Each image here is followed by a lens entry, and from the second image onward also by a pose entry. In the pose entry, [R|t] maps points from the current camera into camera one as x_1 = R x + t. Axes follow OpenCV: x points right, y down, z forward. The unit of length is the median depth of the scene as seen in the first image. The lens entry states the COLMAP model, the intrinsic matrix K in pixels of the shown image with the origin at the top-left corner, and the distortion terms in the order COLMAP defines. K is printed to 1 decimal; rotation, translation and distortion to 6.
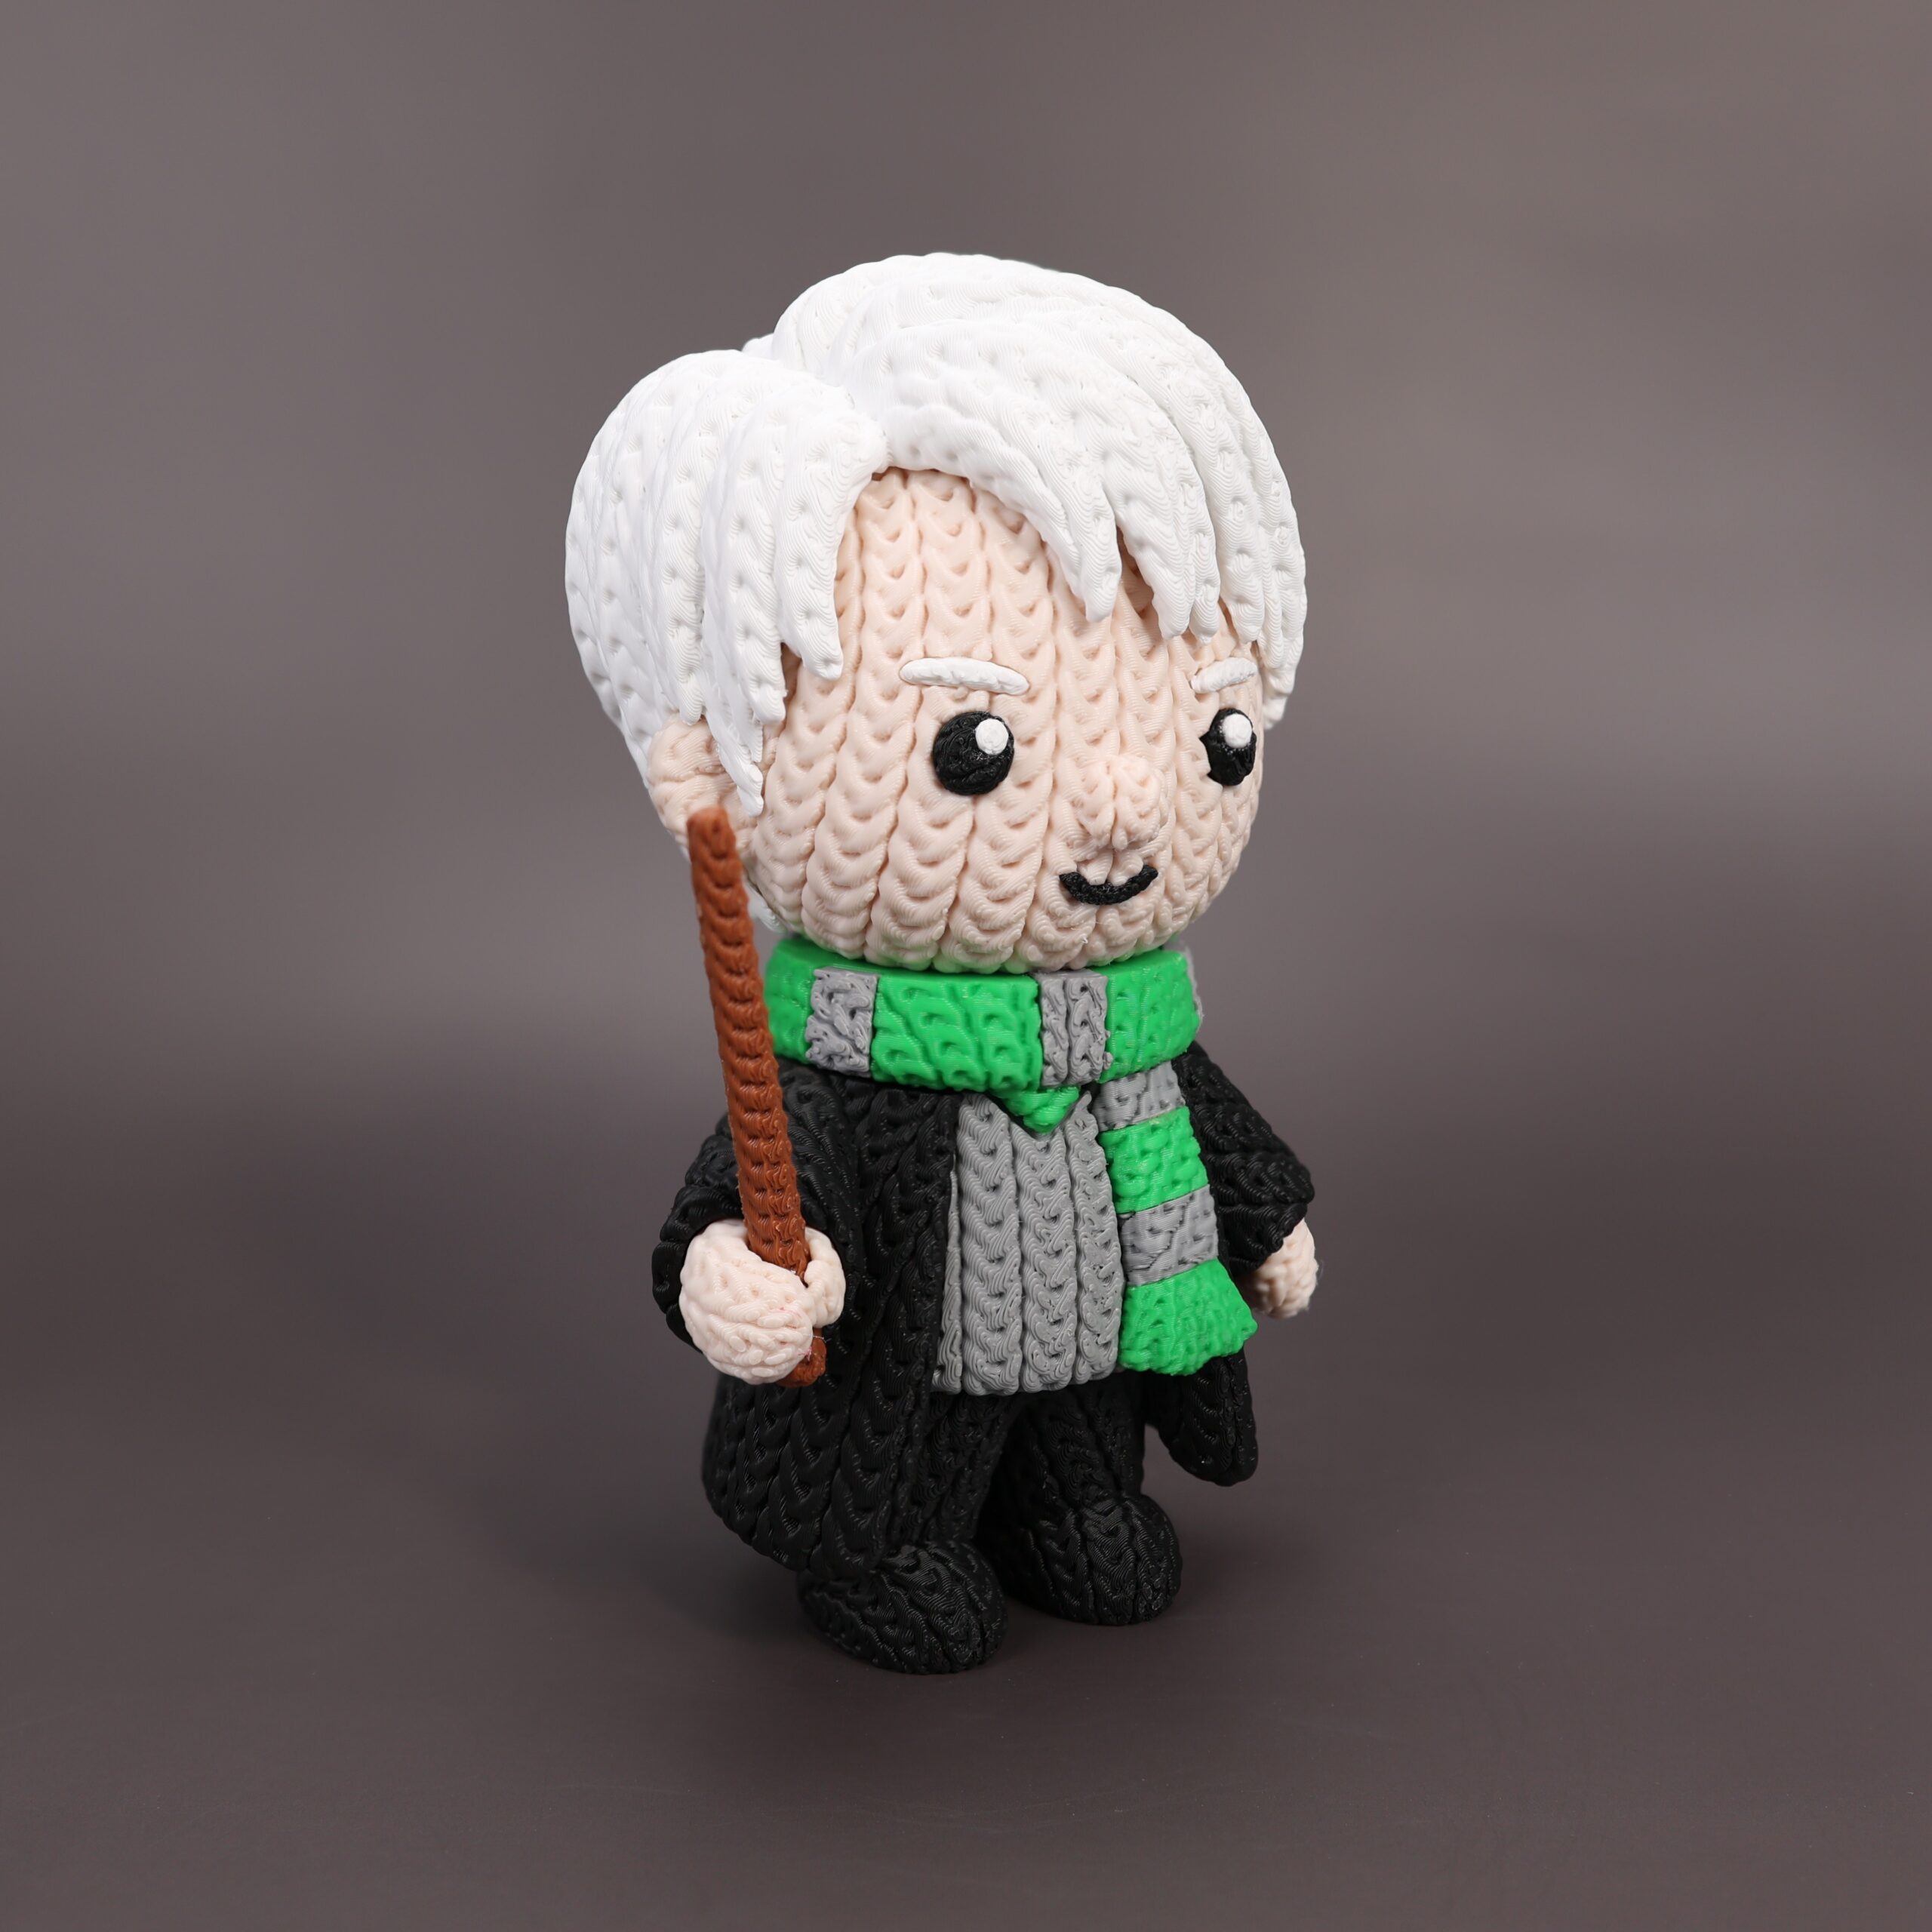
lens RADIAL K [[2097.5, 0, 958.2], [0, 2097.5, 970.0], [0, 0, 1]] dist [0.007241, 0.000000]
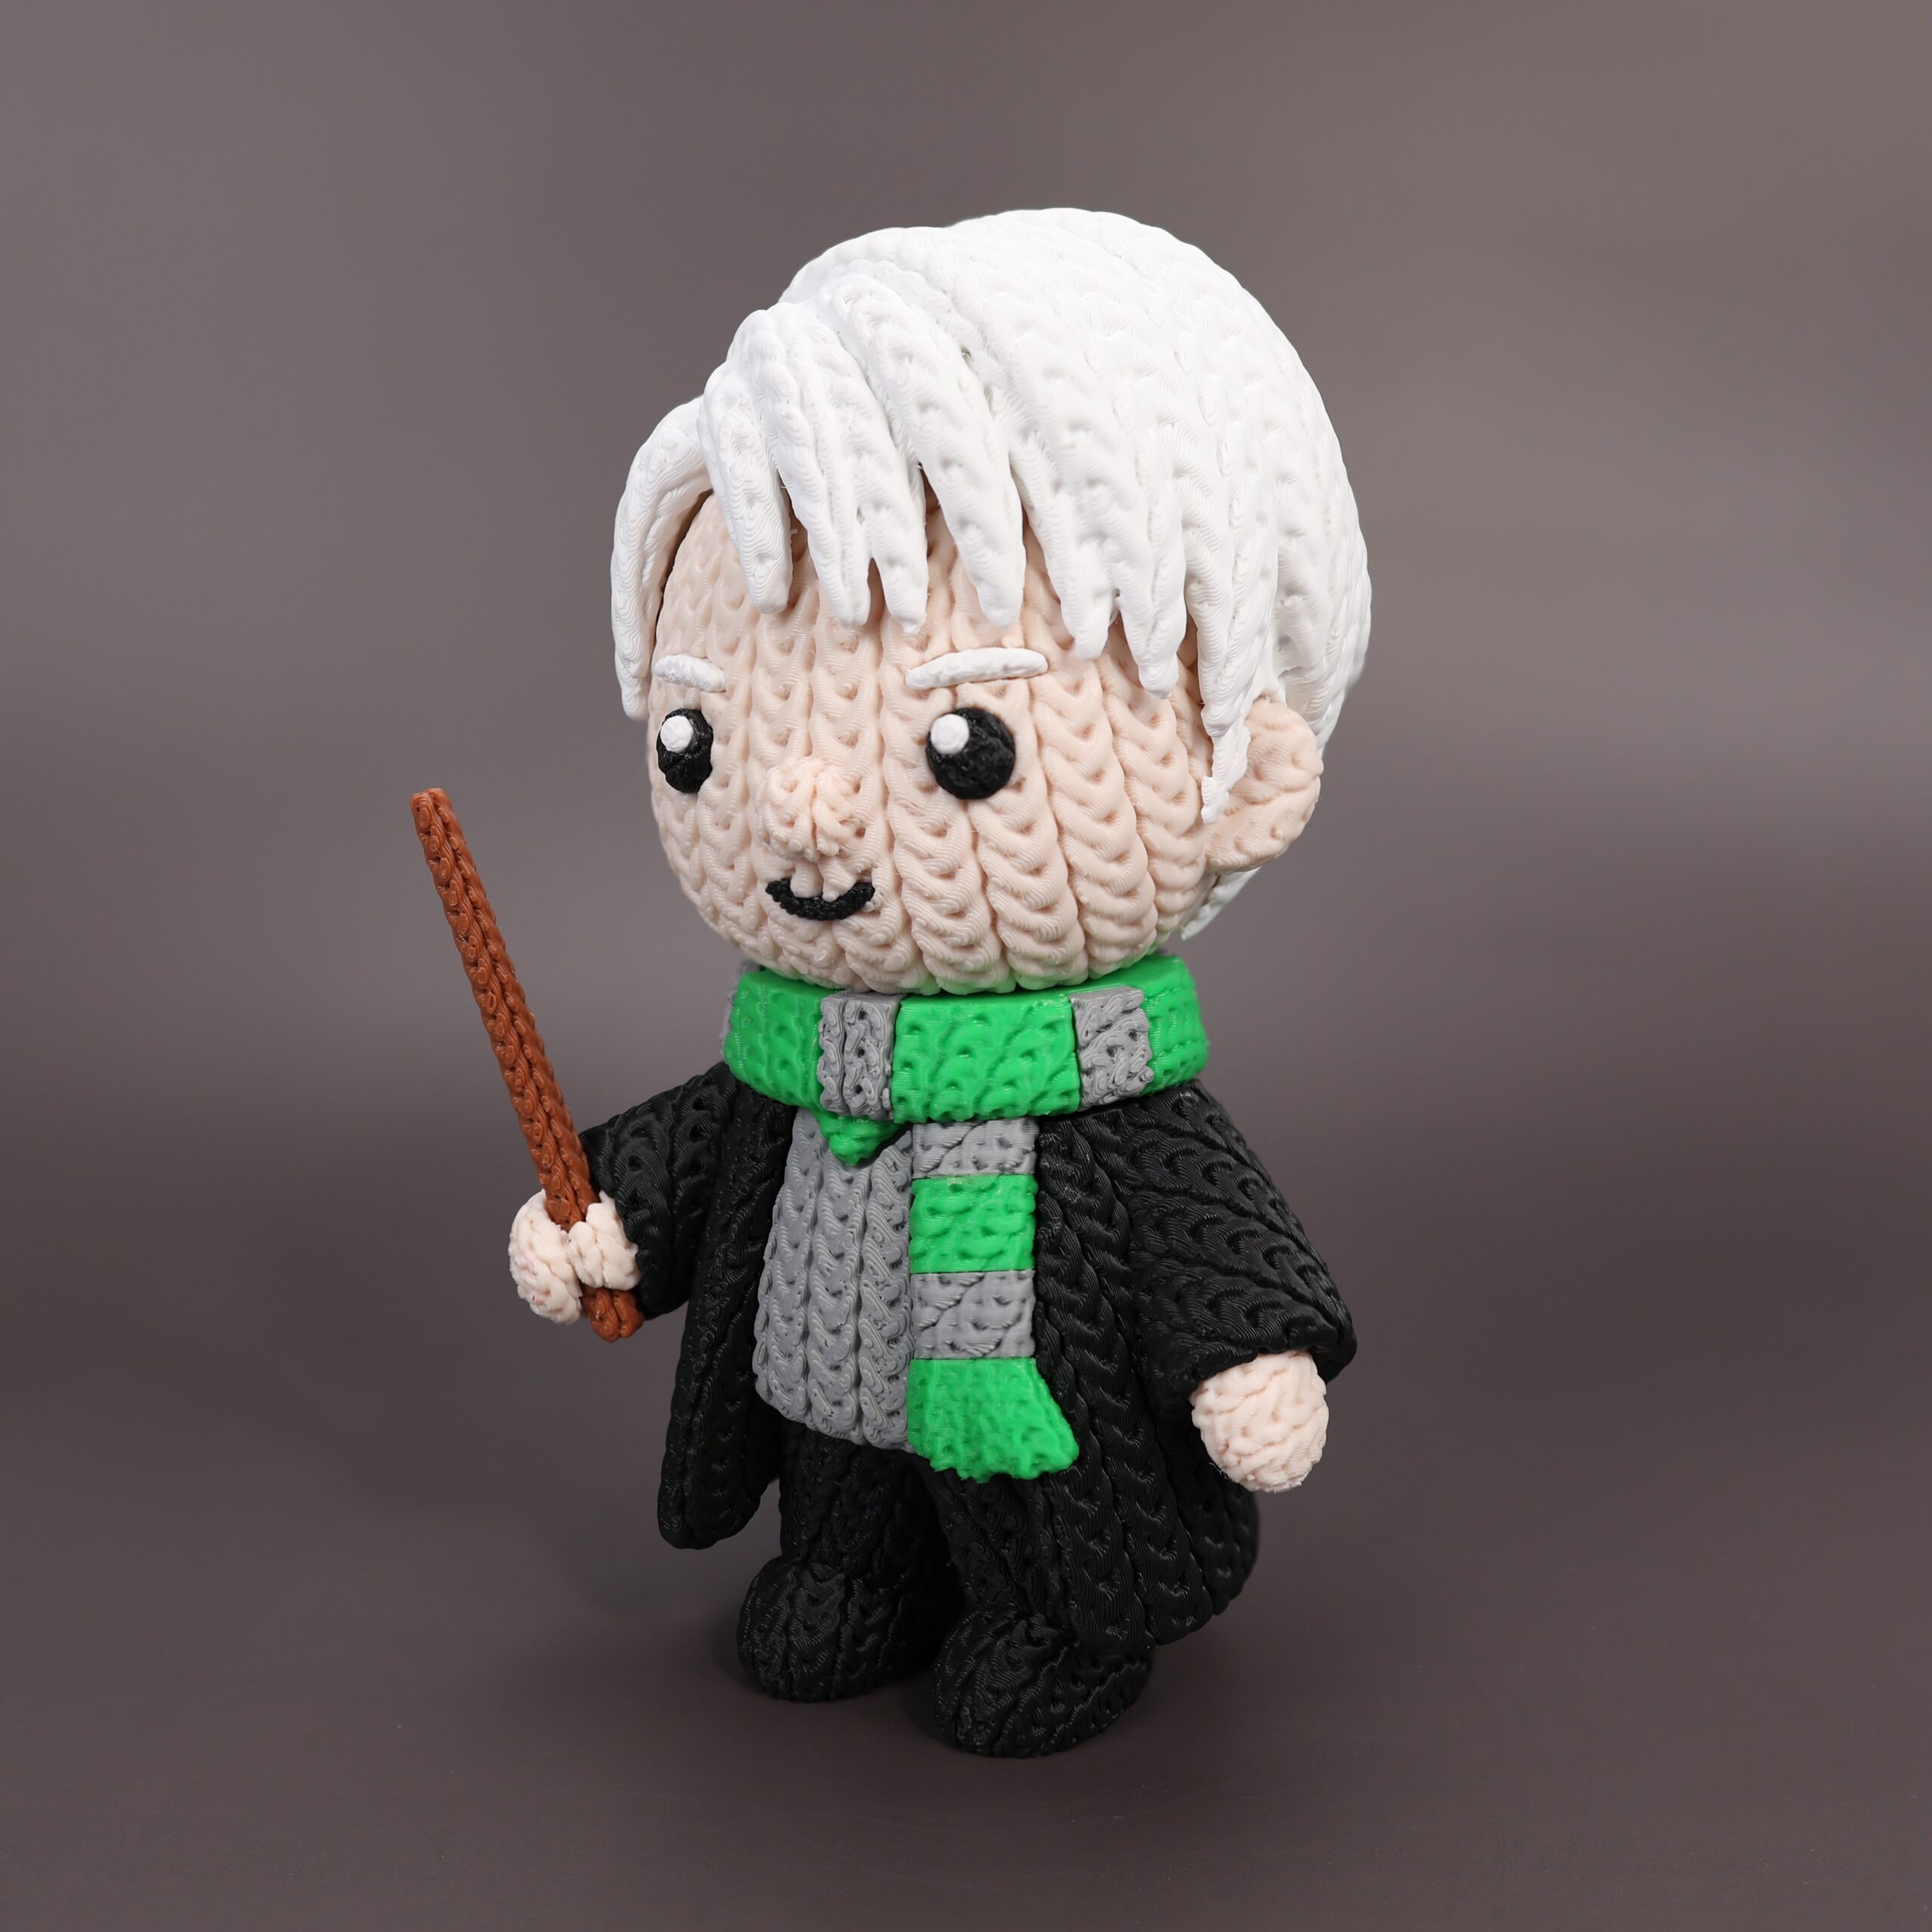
lens RADIAL K [[2097.5, 0, 963.5], [0, 2097.5, 969.3], [0, 0, 1]] dist [0.007241, 0.000000]
pose [[0.503590, 0.111979, -0.856655, 0.878765], [-0.116261, 0.991329, 0.061239, -0.072788], [0.856084, 0.068757, 0.512242, 0.578491]]
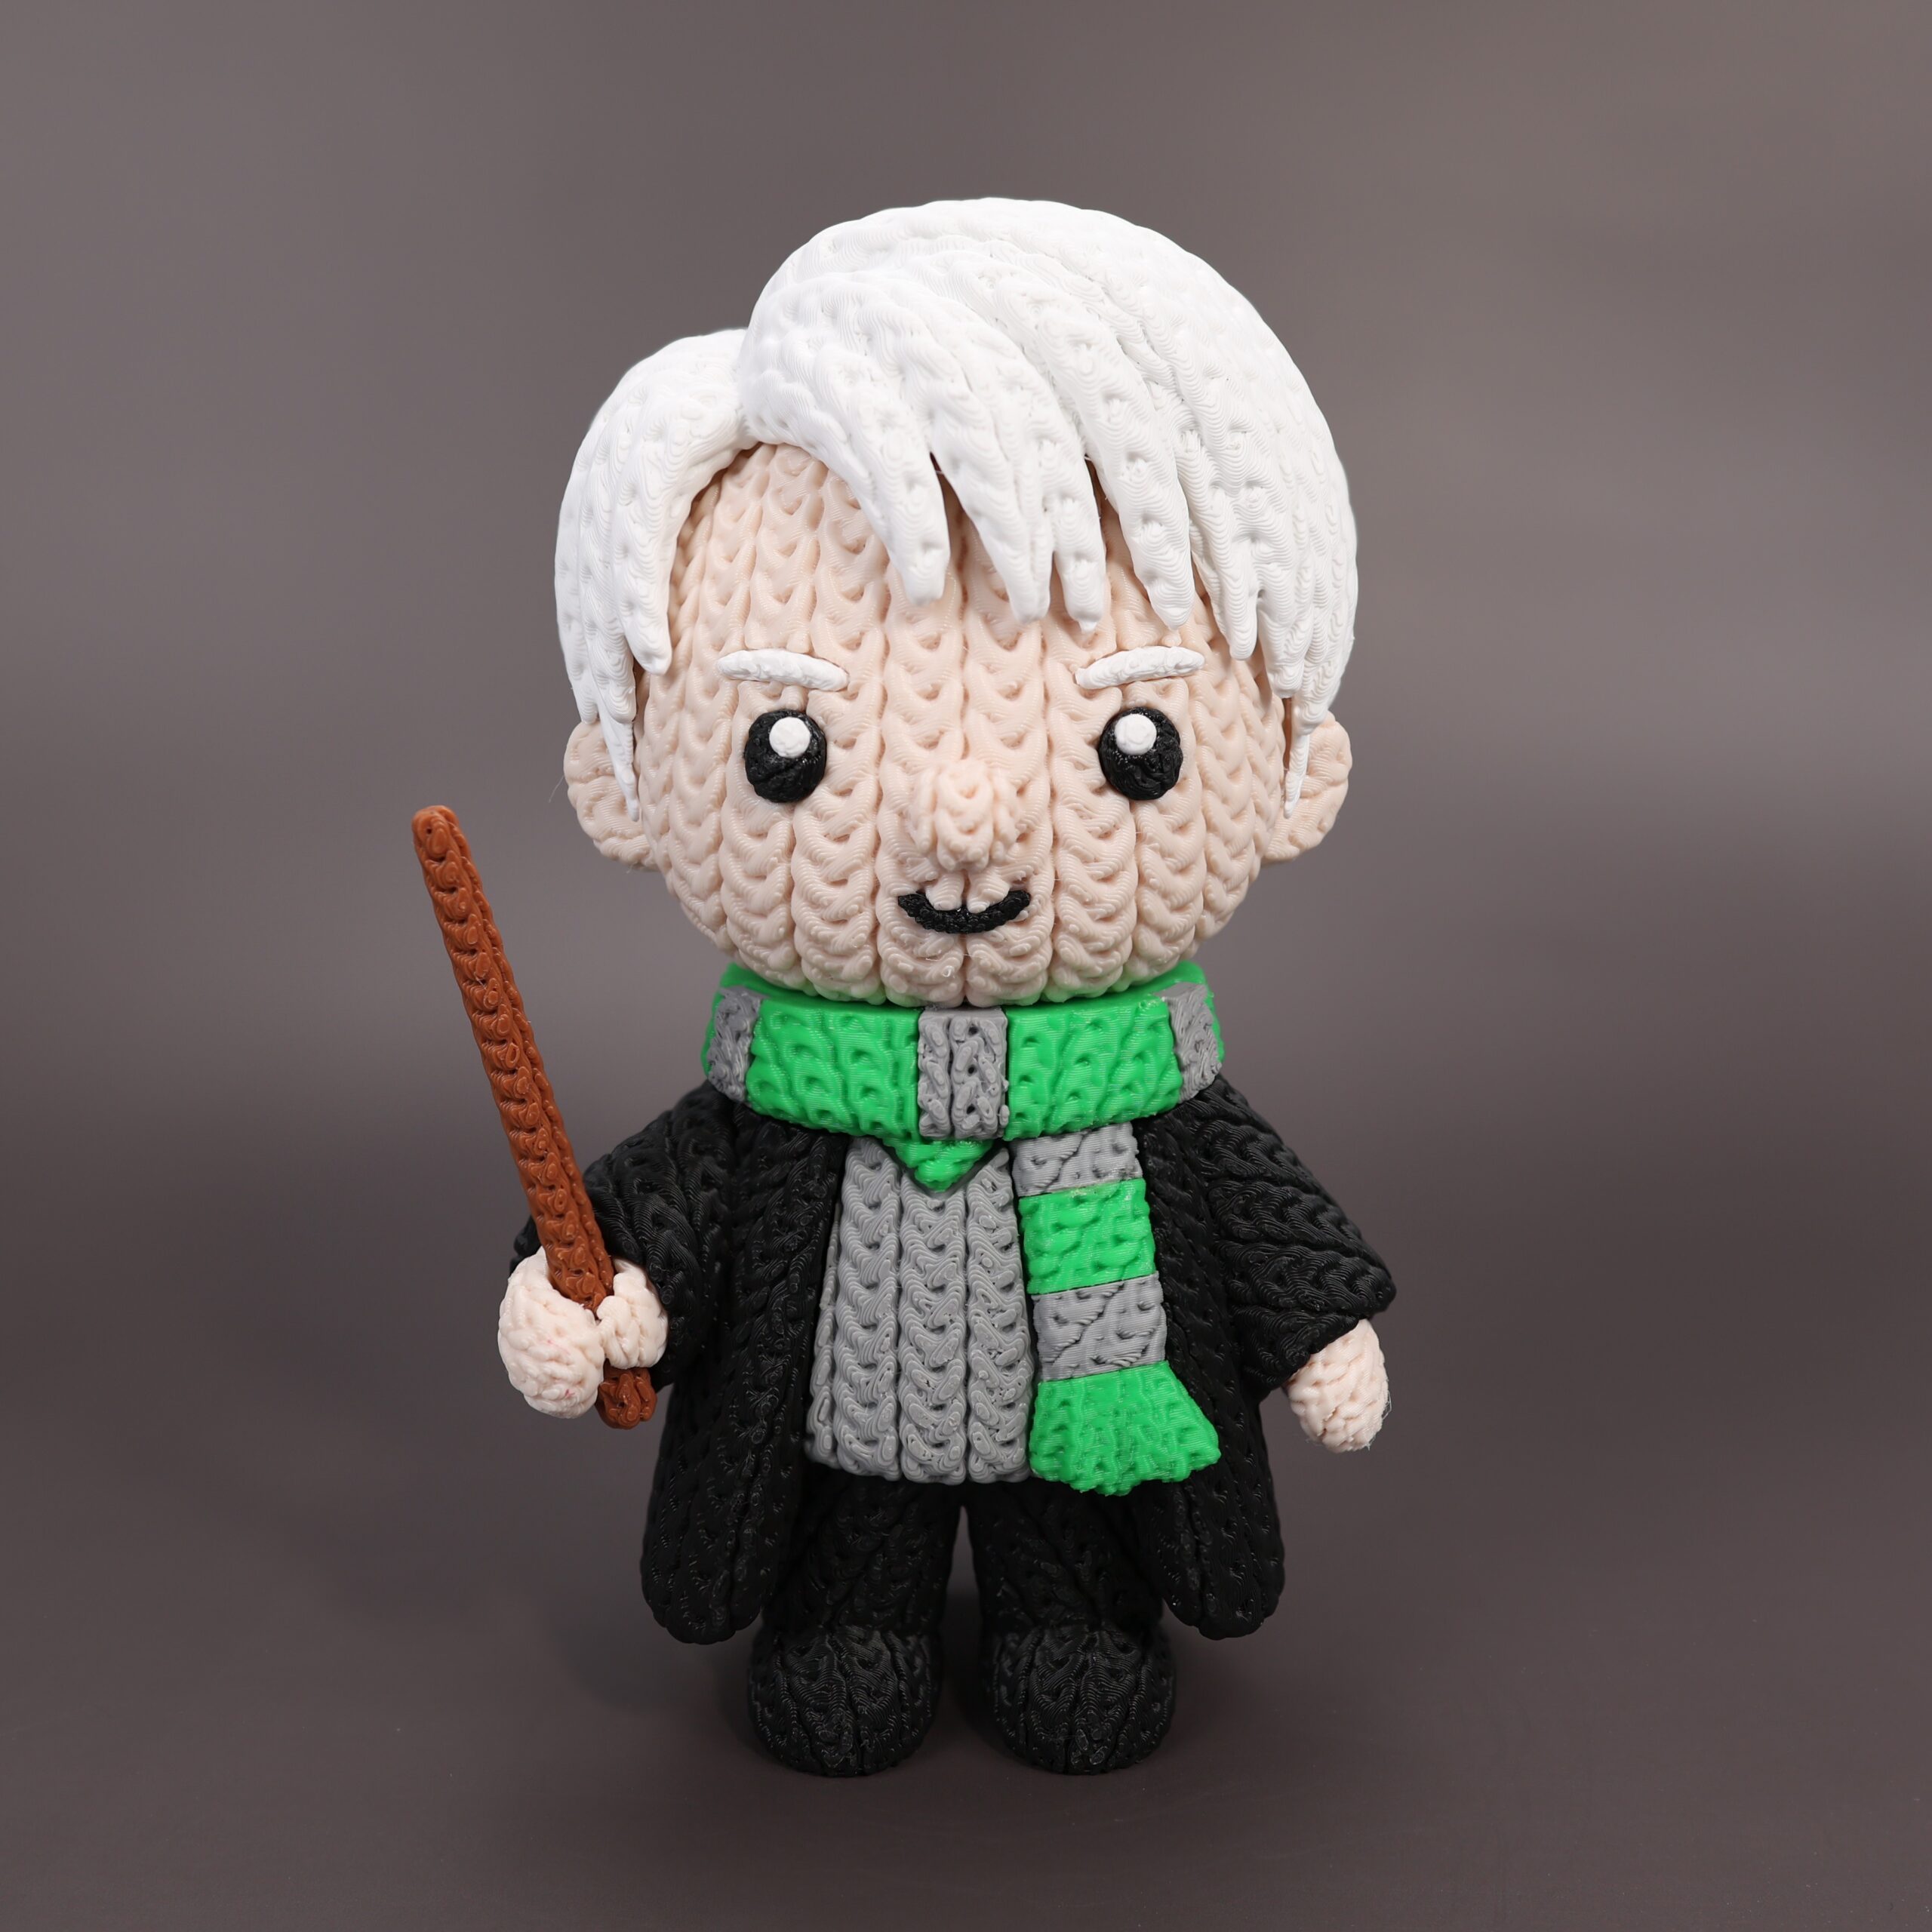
lens RADIAL K [[2097.5, 0, 966.9], [0, 2097.5, 966.2], [0, 0, 1]] dist [0.007241, 0.000000]
pose [[0.872424, 0.060845, -0.484947, 0.486119], [-0.064672, 0.997867, 0.008855, -0.025312], [0.484452, 0.023638, 0.874499, 0.242518]]
